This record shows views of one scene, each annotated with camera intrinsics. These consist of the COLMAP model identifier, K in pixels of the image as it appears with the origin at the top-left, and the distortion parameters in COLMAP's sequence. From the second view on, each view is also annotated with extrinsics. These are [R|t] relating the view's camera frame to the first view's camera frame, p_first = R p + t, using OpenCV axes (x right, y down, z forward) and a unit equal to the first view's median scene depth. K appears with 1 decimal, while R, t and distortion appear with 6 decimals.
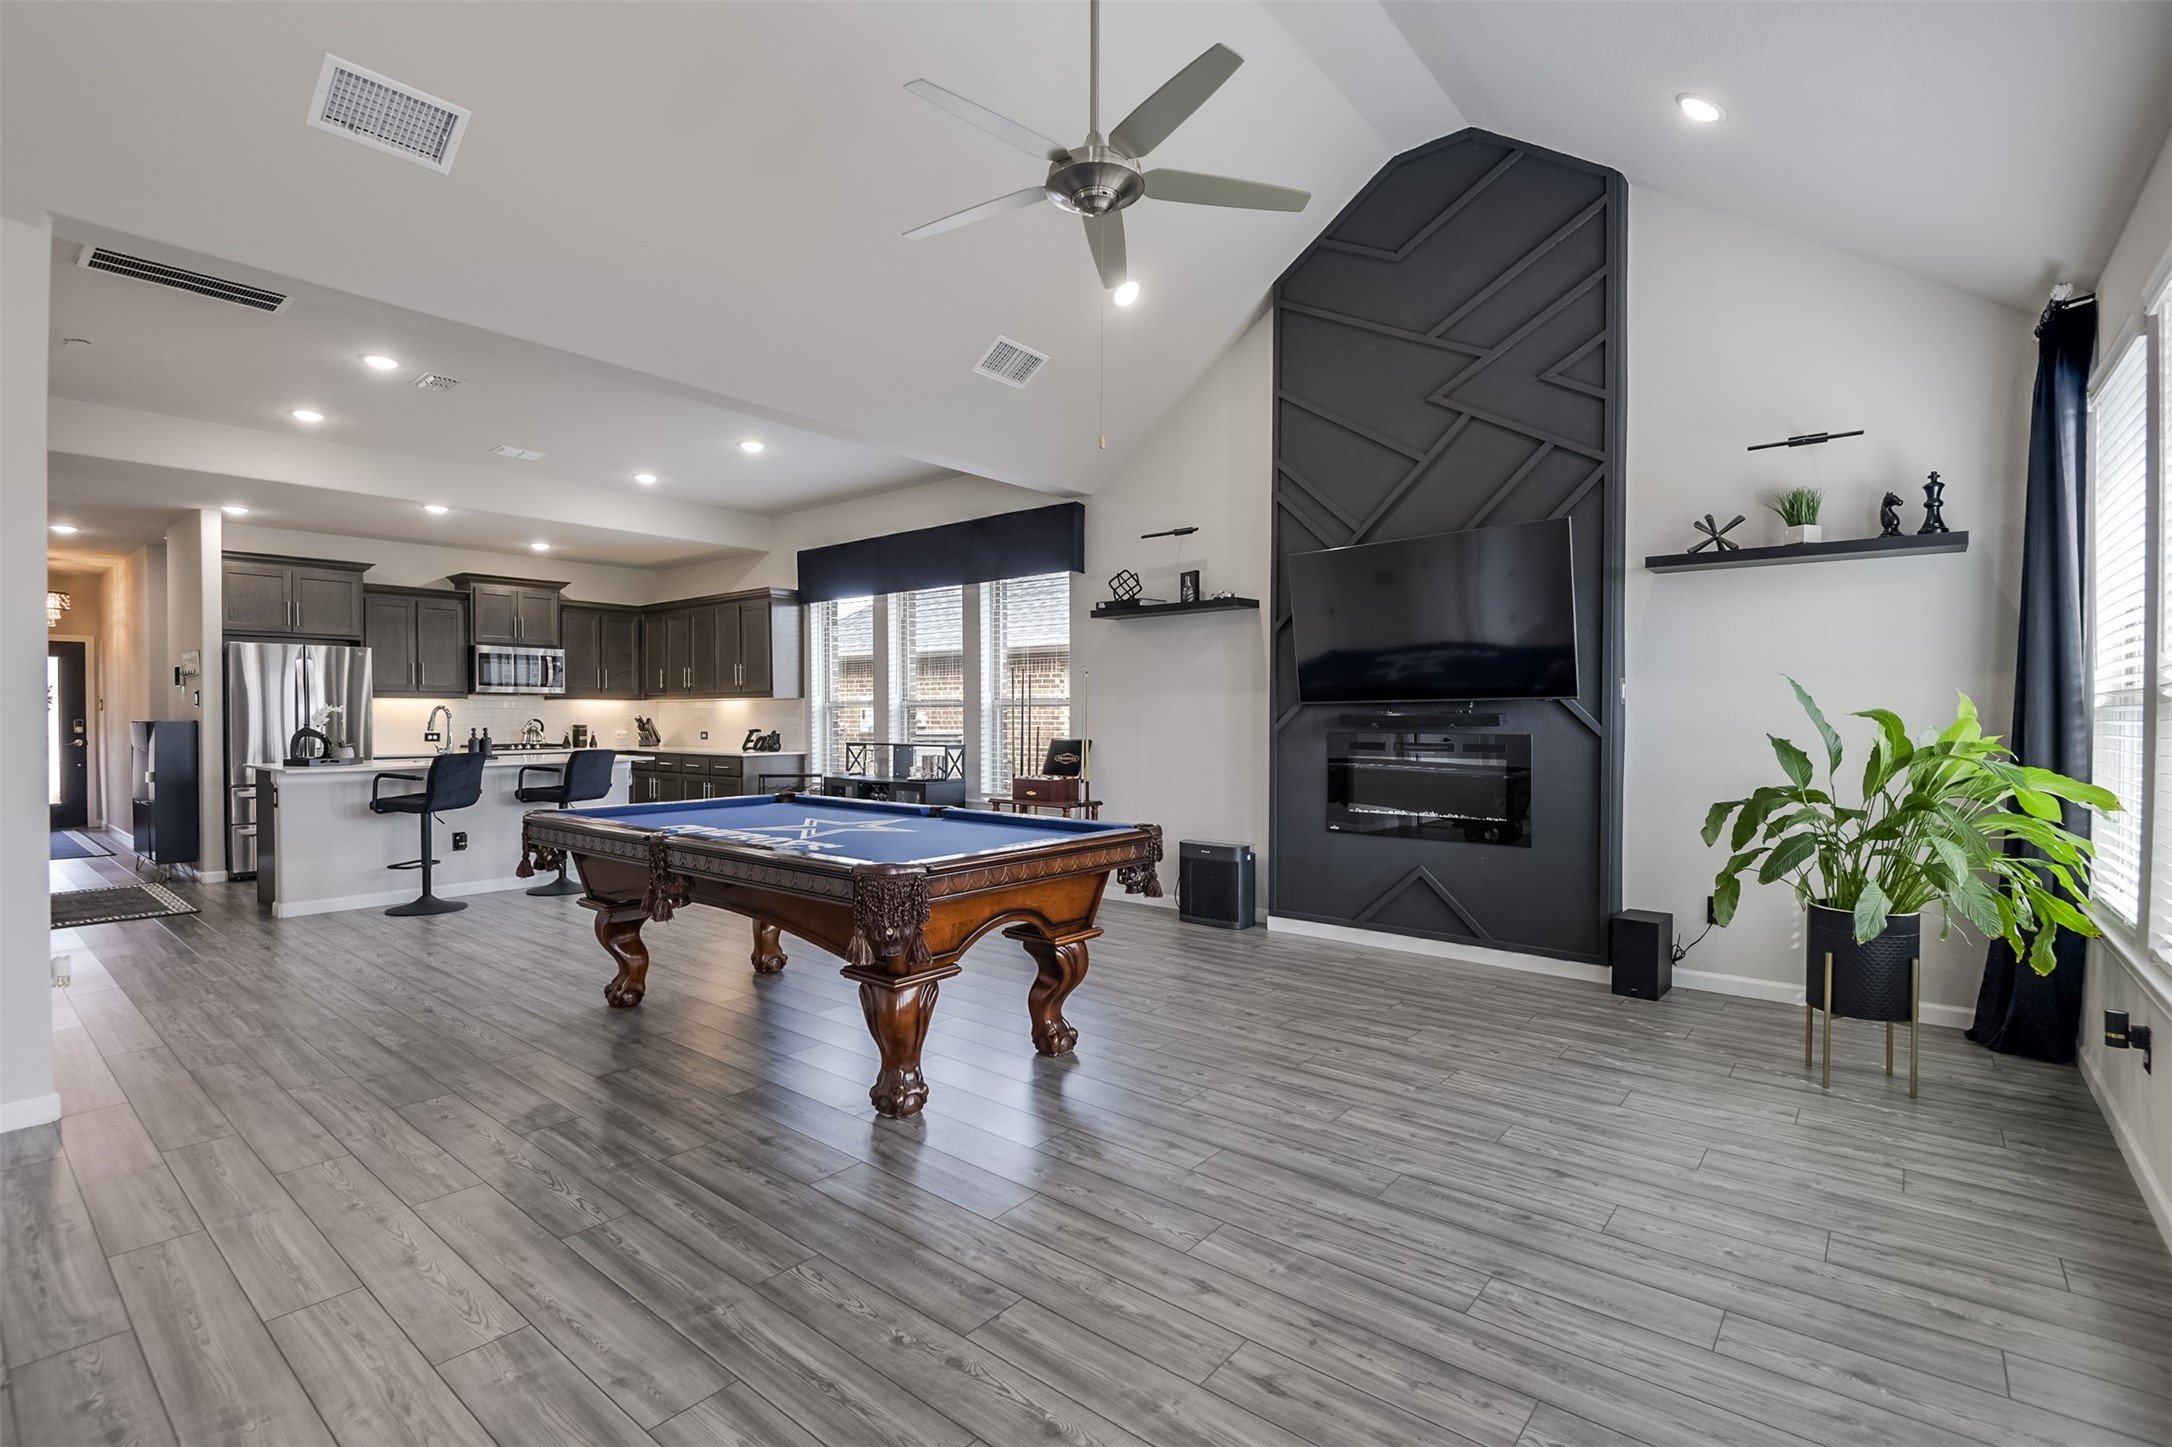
lens RADIAL K [[995.9, 0, 1088.0], [0, 995.9, 731.5], [0, 0, 1]] dist [0.001988, -0.016944]
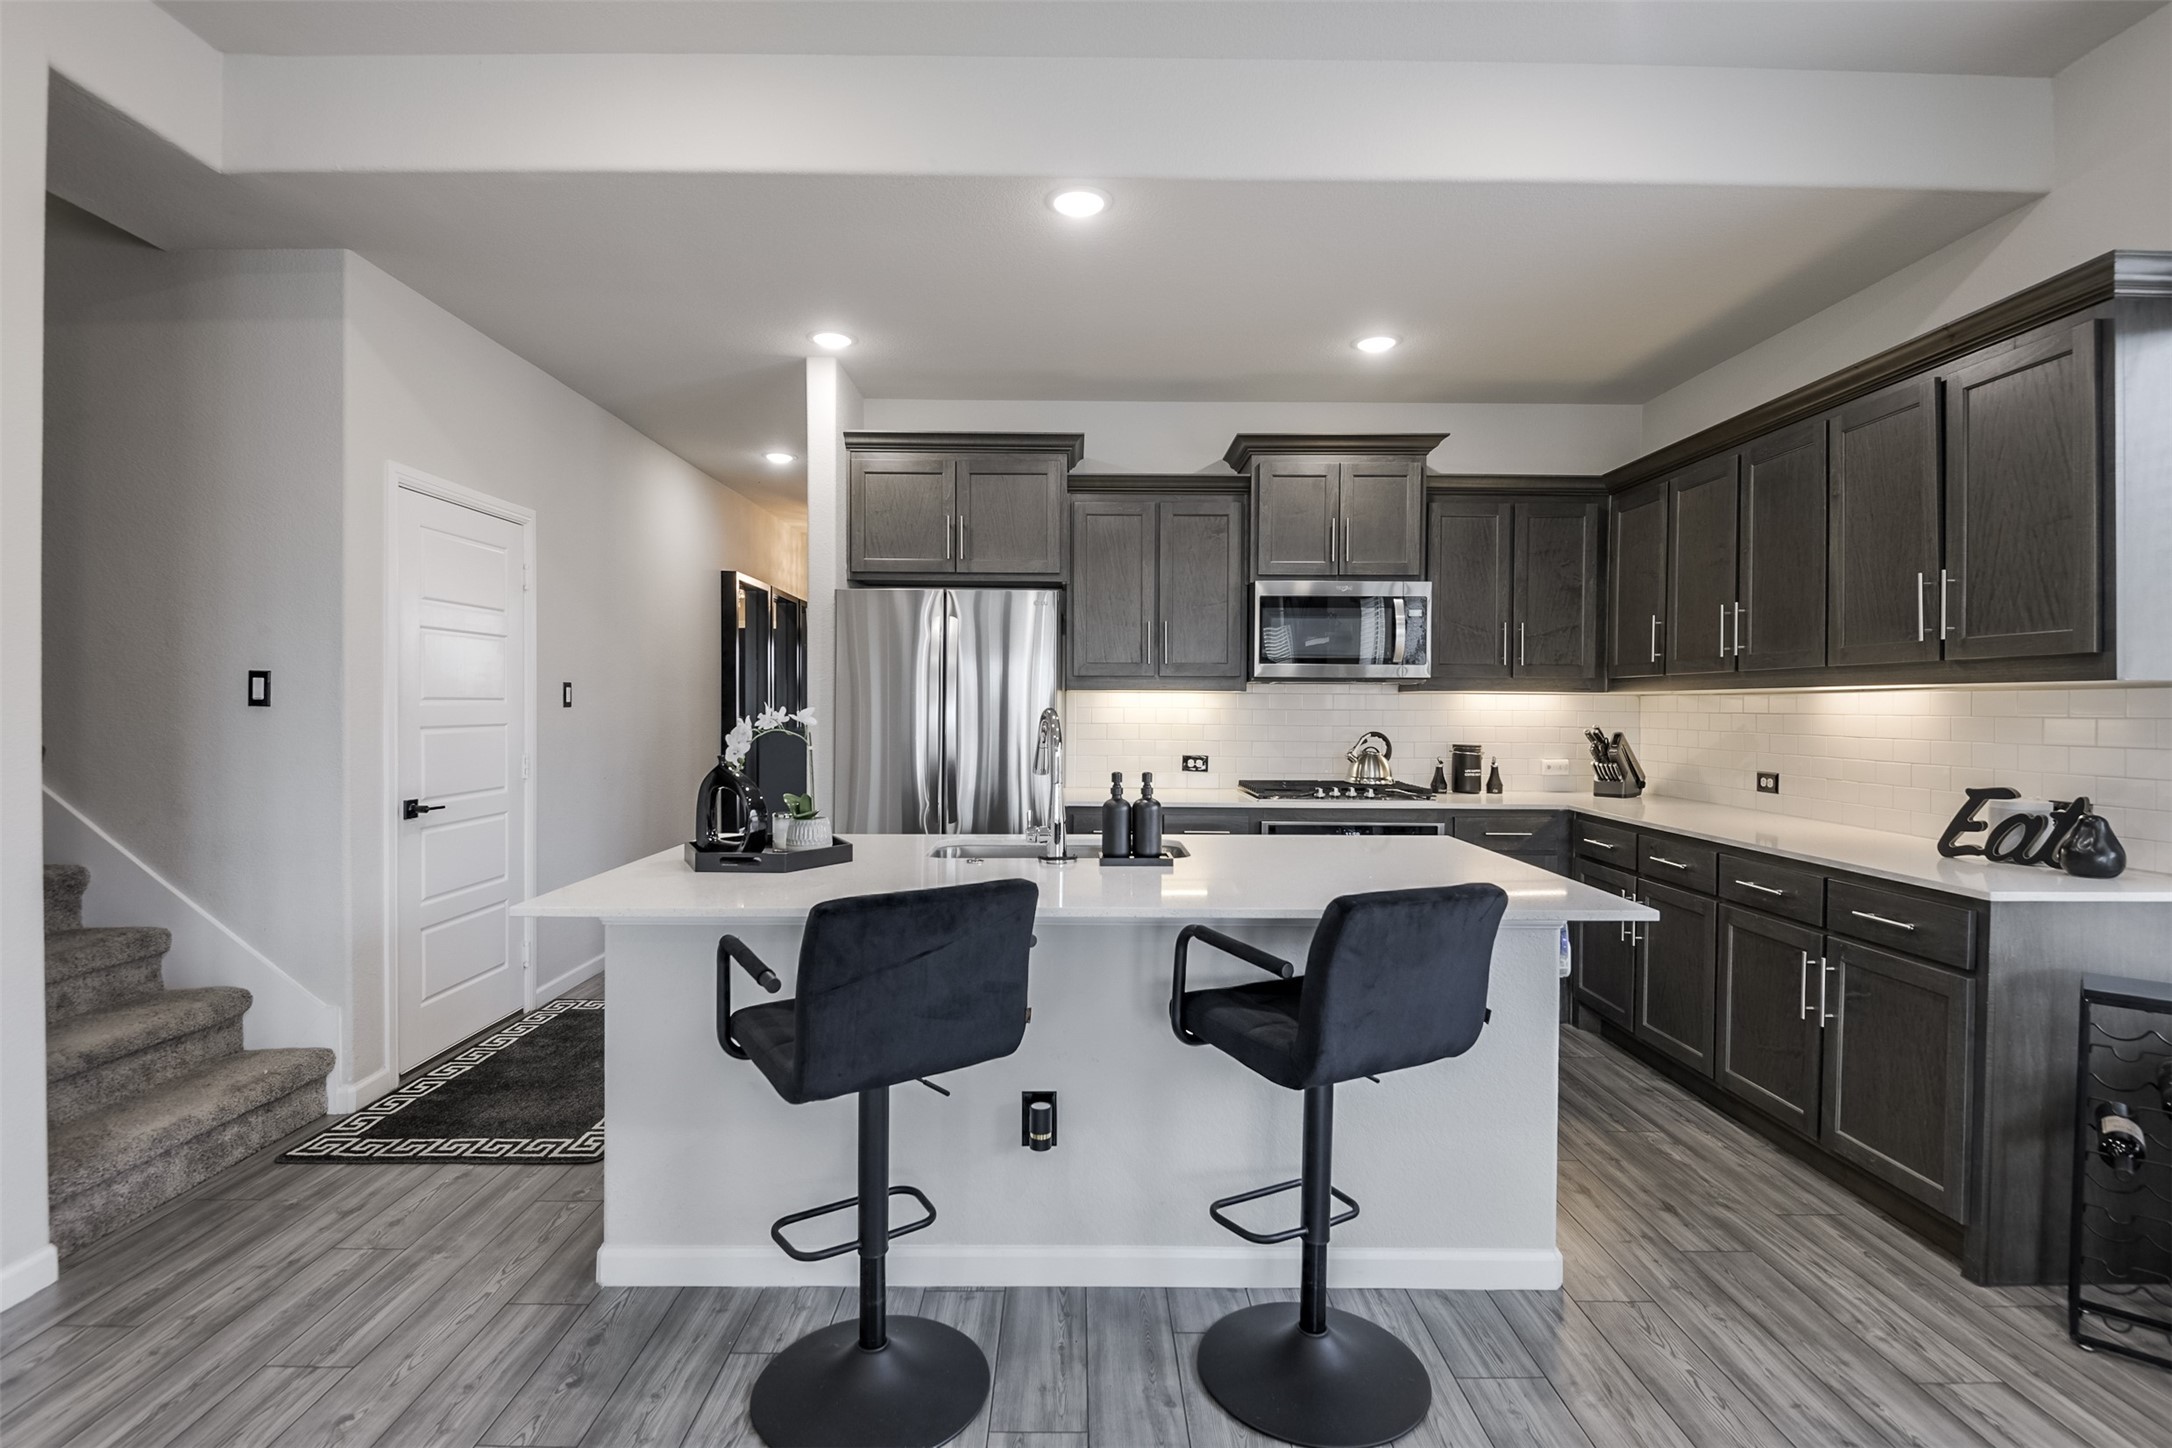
lens RADIAL K [[1053.0, 0, 1057.6], [0, 1053.0, 715.8], [0, 0, 1]] dist [0.021019, -0.021141]
pose [[0.629755, 0.012480, -0.776694, -0.282308], [-0.020242, 0.999795, -0.000348, -0.018941], [0.776530, 0.015941, 0.629879, 0.618368]]
